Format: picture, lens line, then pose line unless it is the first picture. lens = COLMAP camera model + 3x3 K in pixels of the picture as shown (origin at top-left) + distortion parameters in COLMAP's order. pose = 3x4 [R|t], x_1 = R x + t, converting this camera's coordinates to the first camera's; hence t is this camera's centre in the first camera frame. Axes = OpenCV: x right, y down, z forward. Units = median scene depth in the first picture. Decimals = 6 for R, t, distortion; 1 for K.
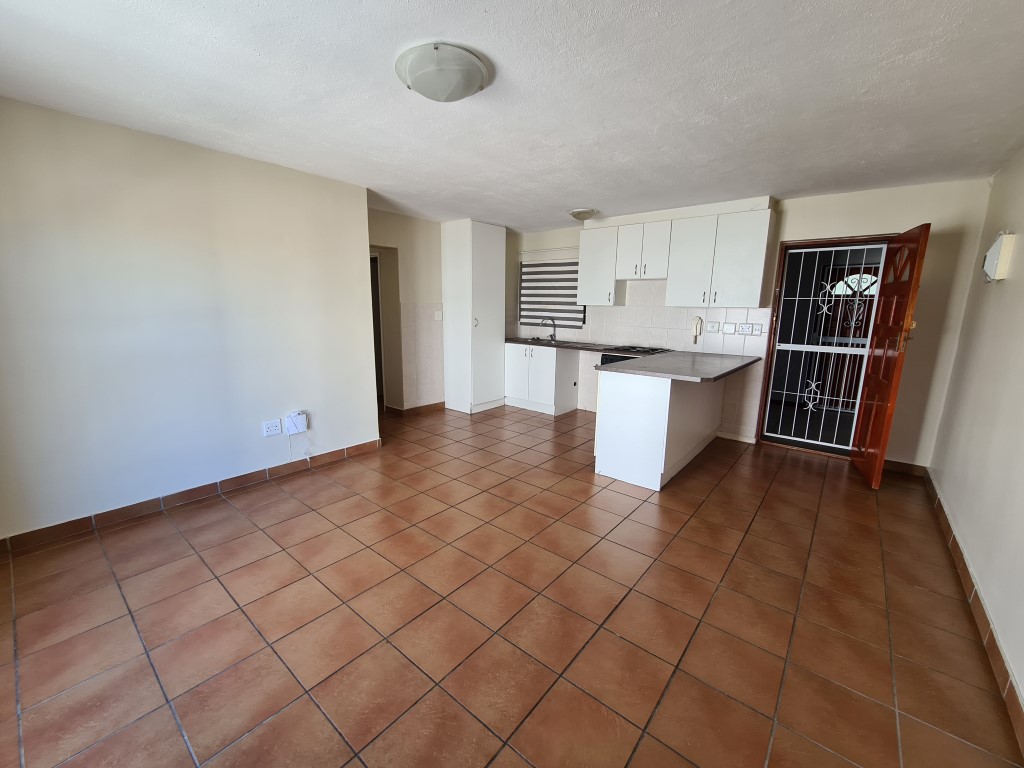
lens RADIAL K [[417.1, 0, 513.1], [0, 417.1, 384.7], [0, 0, 1]] dist [0.004375, 0.000177]
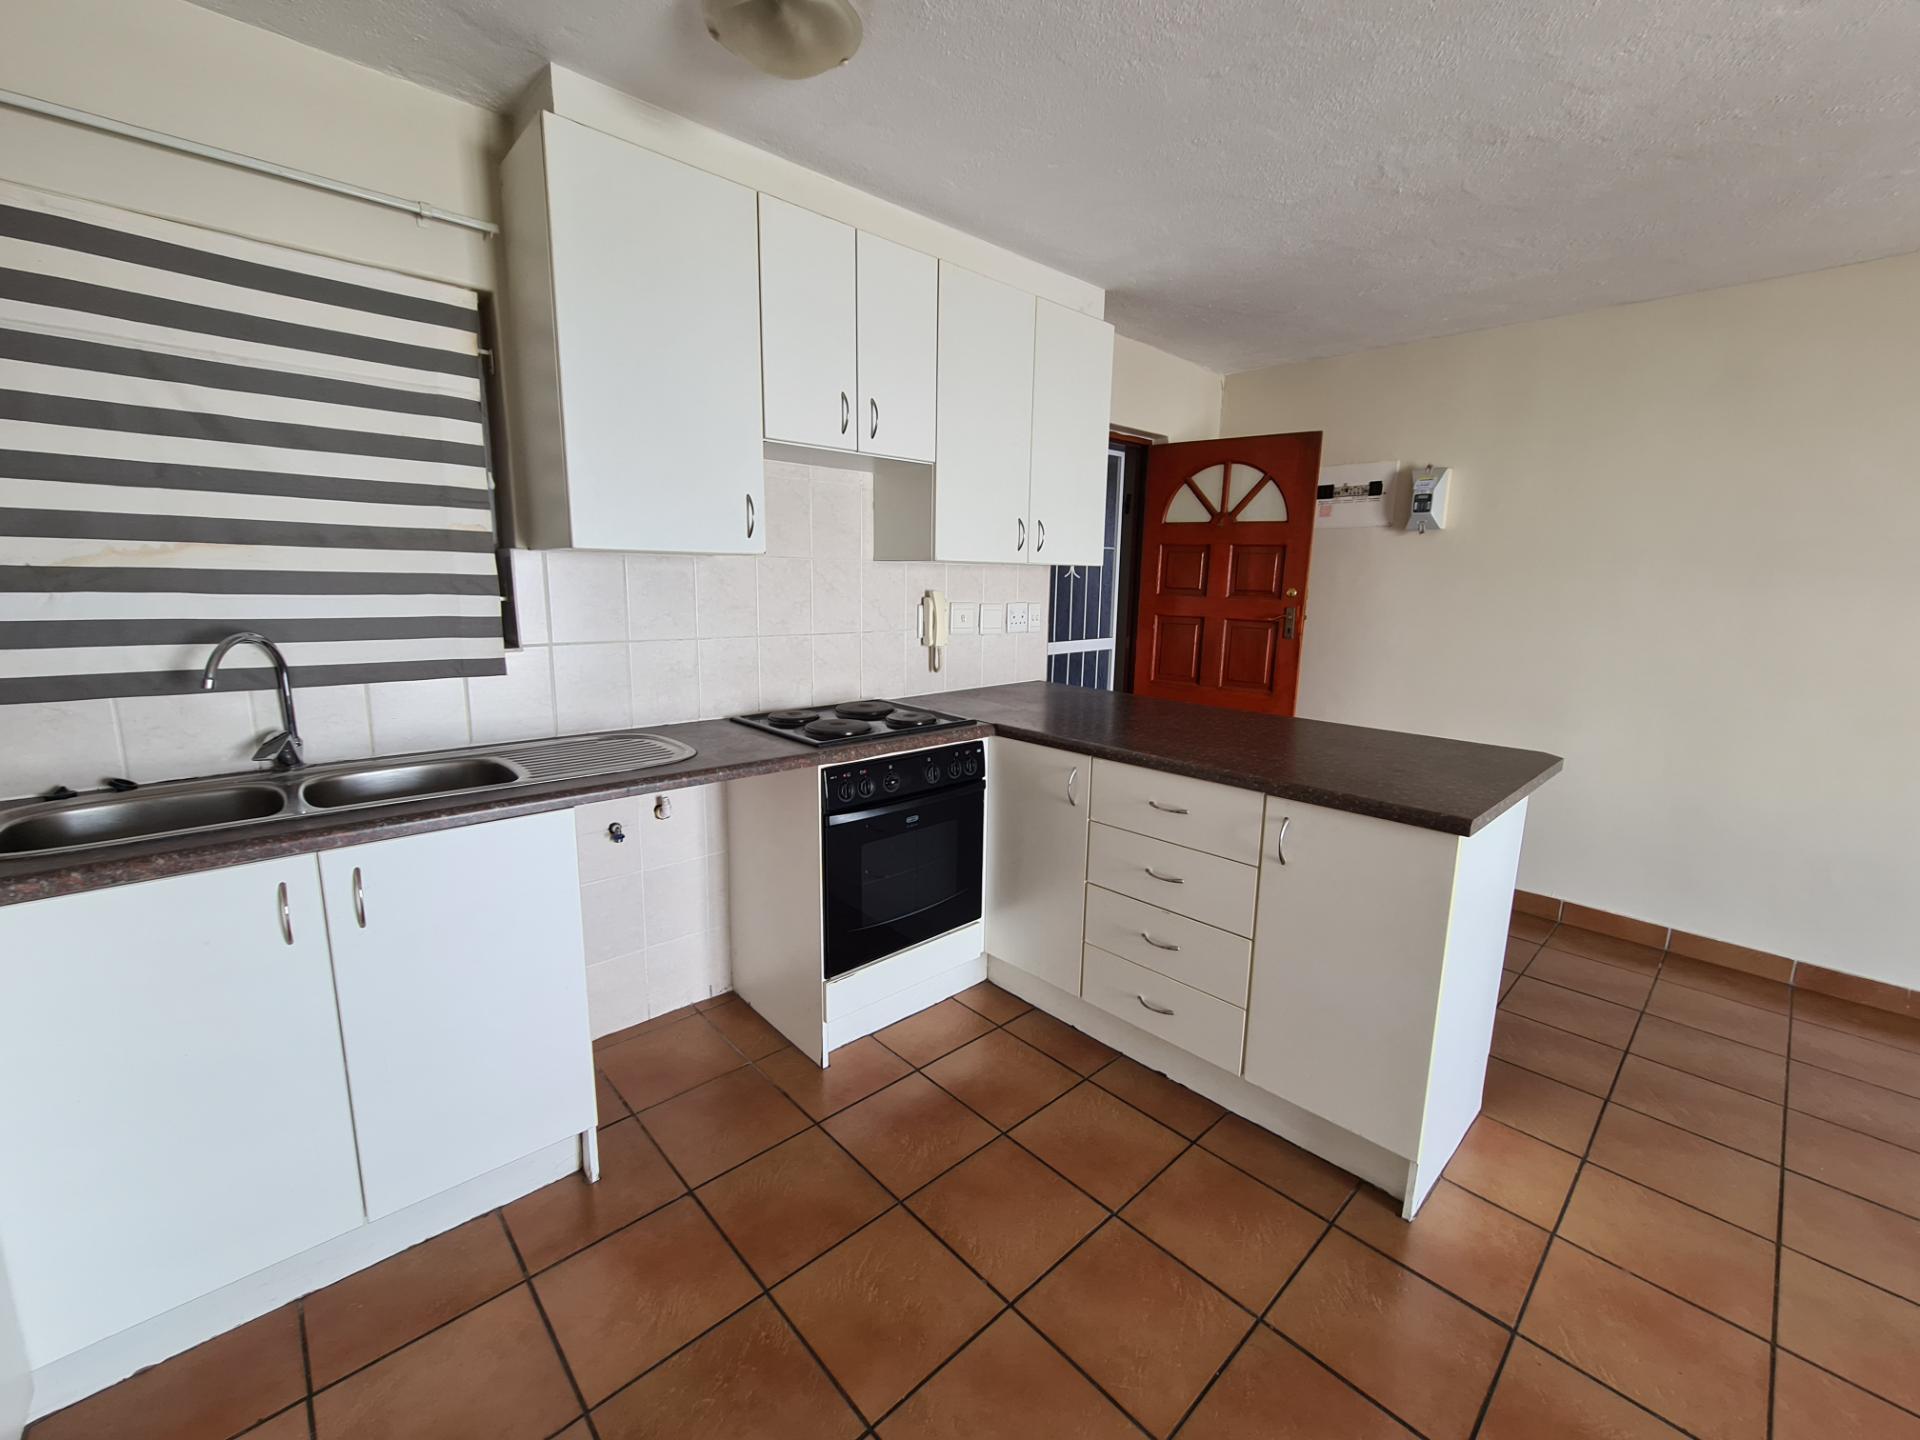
lens RADIAL K [[782.2, 0, 959.8], [0, 782.2, 714.5], [0, 0, 1]] dist [0.004375, 0.000177]
pose [[0.130046, -0.183960, 0.974293, -0.160300], [0.176775, 0.971196, 0.159780, -0.135629], [-0.975622, 0.151452, 0.158820, 0.740711]]
